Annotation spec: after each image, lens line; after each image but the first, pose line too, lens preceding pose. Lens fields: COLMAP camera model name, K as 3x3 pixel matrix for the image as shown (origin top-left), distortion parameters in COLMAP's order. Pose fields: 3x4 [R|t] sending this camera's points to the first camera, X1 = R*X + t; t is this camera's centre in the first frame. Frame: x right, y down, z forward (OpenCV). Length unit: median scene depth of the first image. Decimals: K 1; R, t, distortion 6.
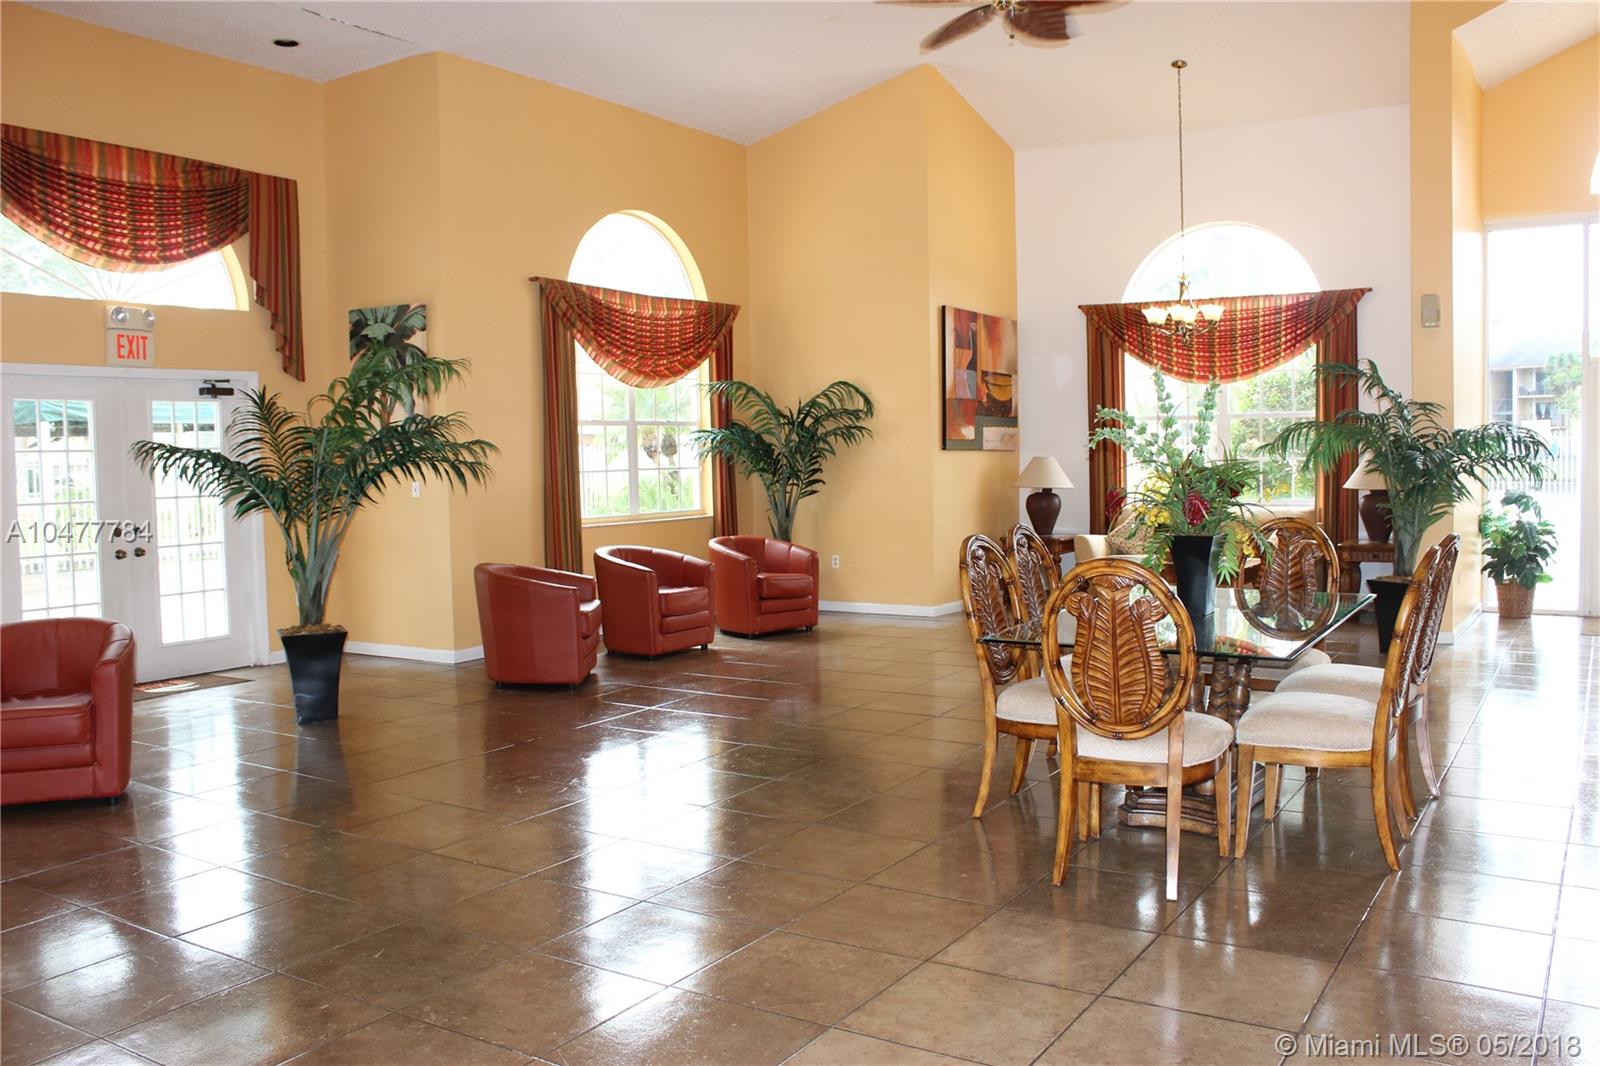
lens RADIAL K [[1329.3, 0, 805.1], [0, 1329.3, 530.3], [0, 0, 1]] dist [-0.164670, 0.147964]
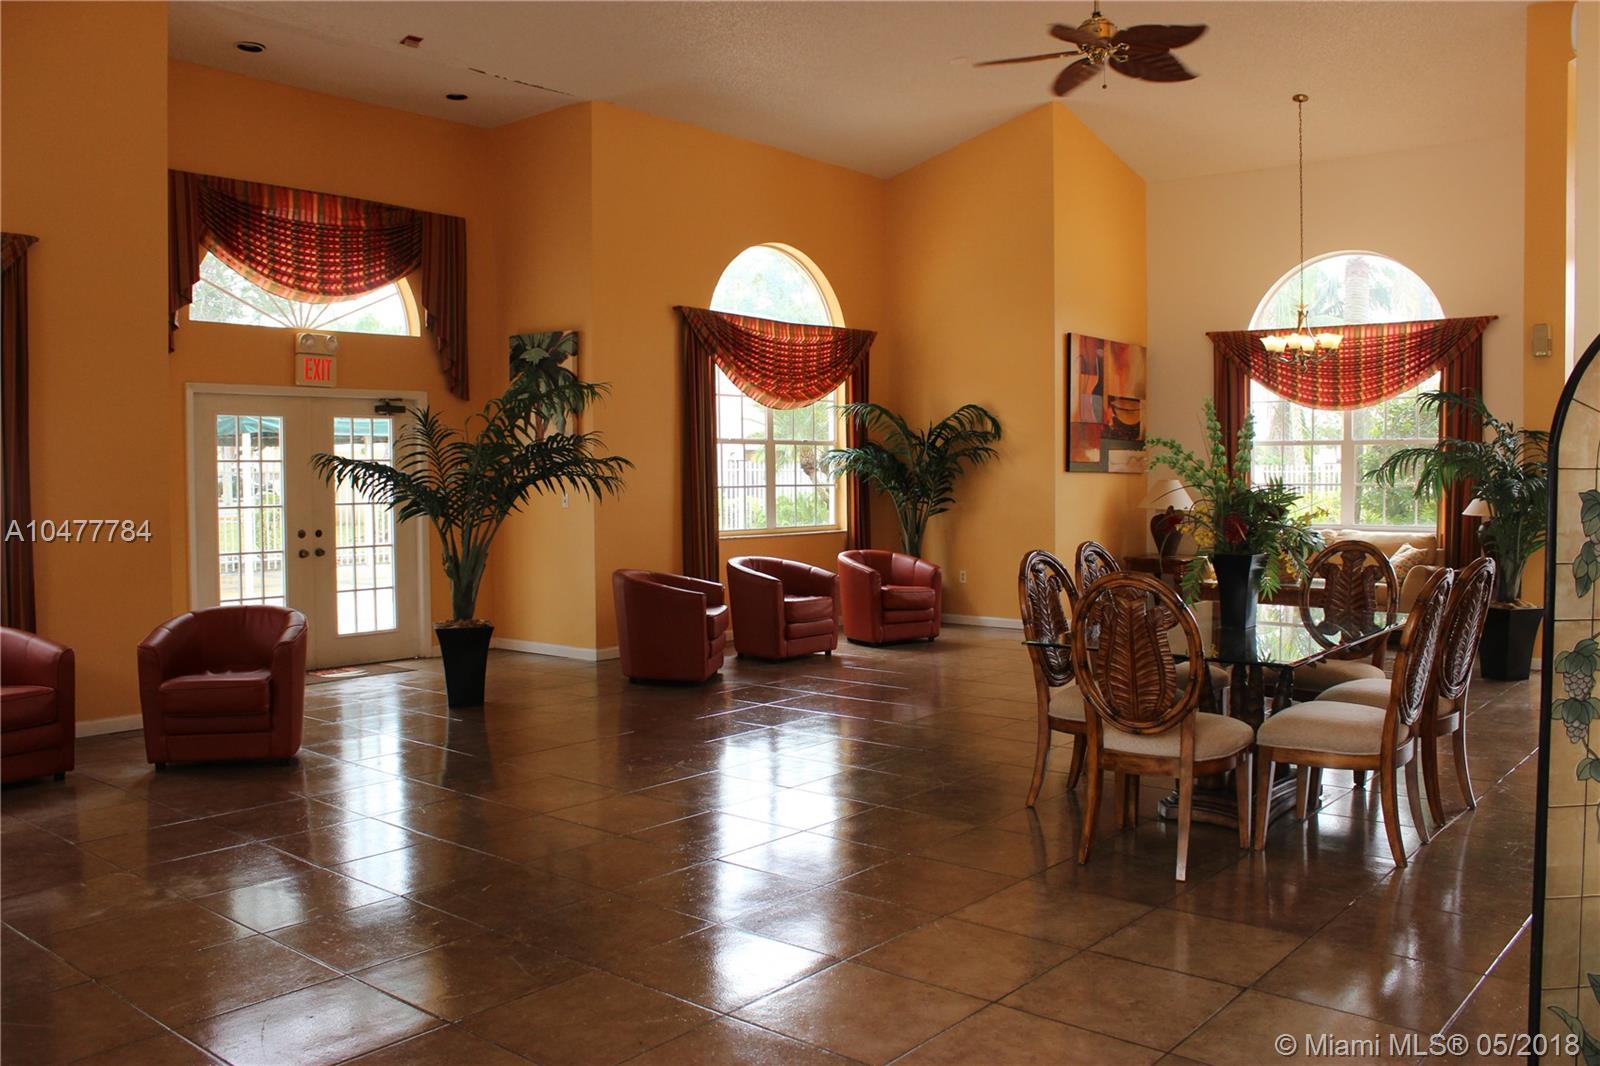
lens RADIAL K [[1329.3, 0, 805.1], [0, 1329.3, 530.3], [0, 0, 1]] dist [-0.164670, 0.147964]
pose [[0.991146, 0.019367, -0.131359, 0.043309], [-0.021079, 0.999710, -0.011654, 0.002074], [0.131095, 0.014320, 0.991266, -0.061054]]
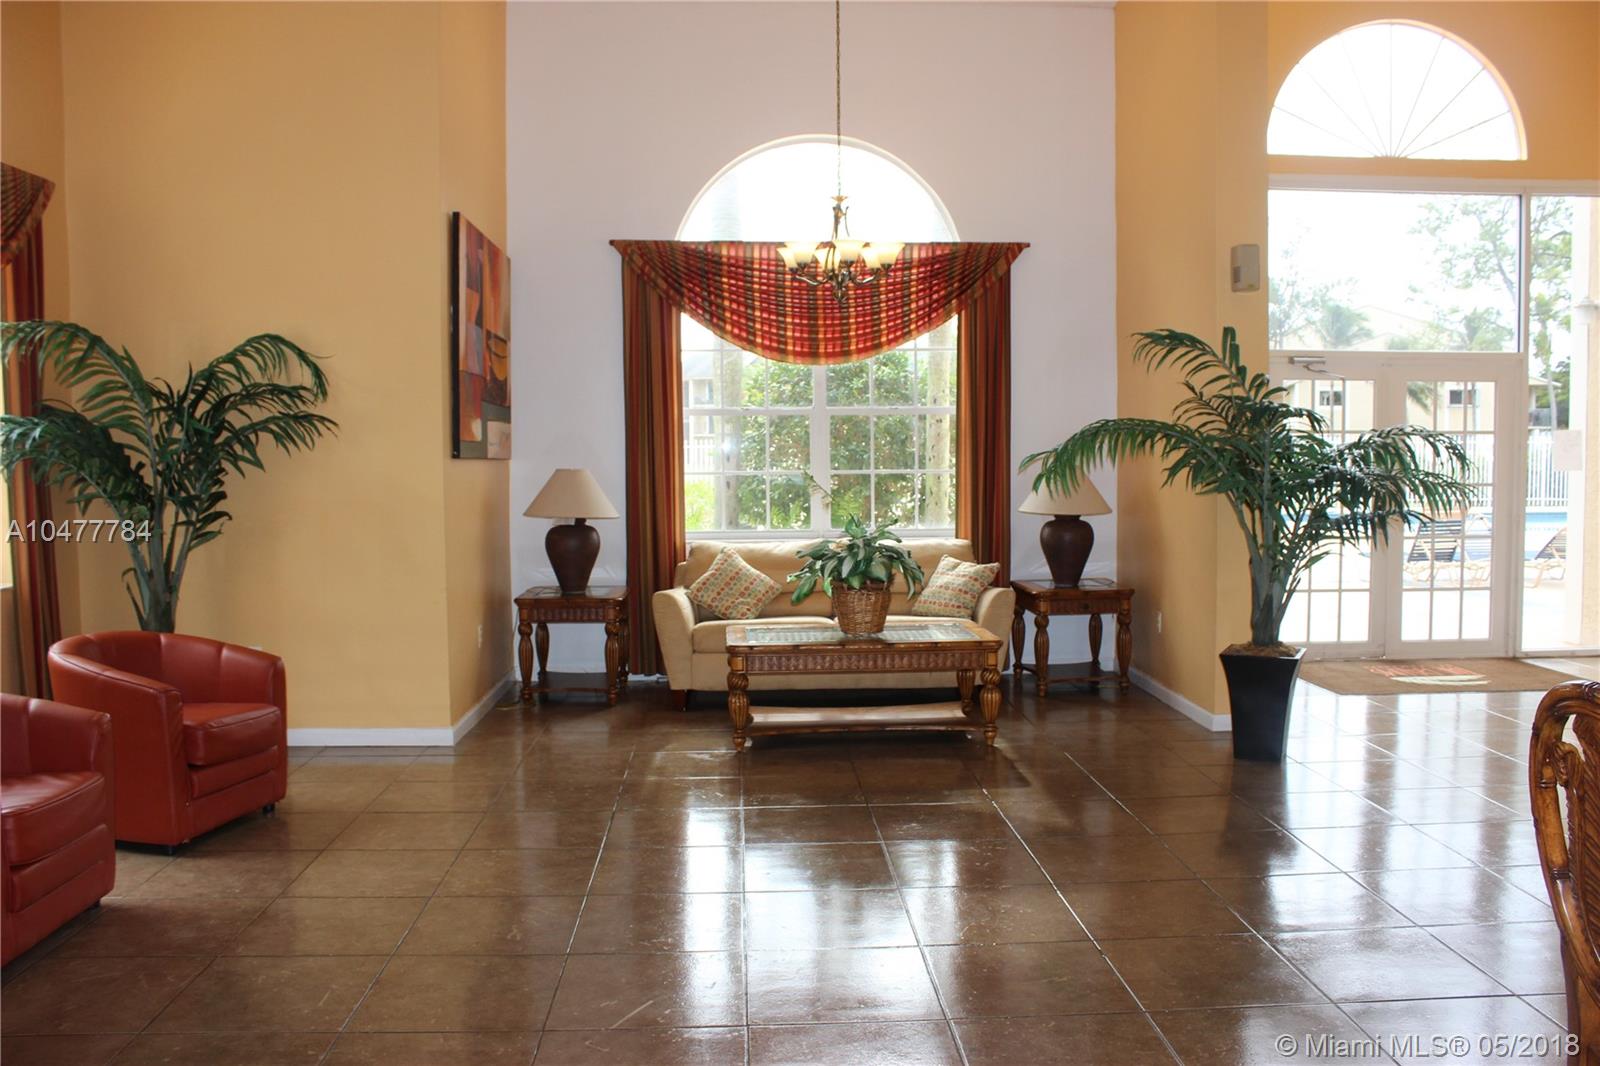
lens RADIAL K [[1329.3, 0, 805.1], [0, 1329.3, 530.3], [0, 0, 1]] dist [-0.164670, 0.147964]
pose [[0.814994, -0.025323, 0.578916, -0.122918], [0.026045, 0.999636, 0.007061, -0.033485], [-0.578884, 0.009323, 0.815356, 0.502439]]
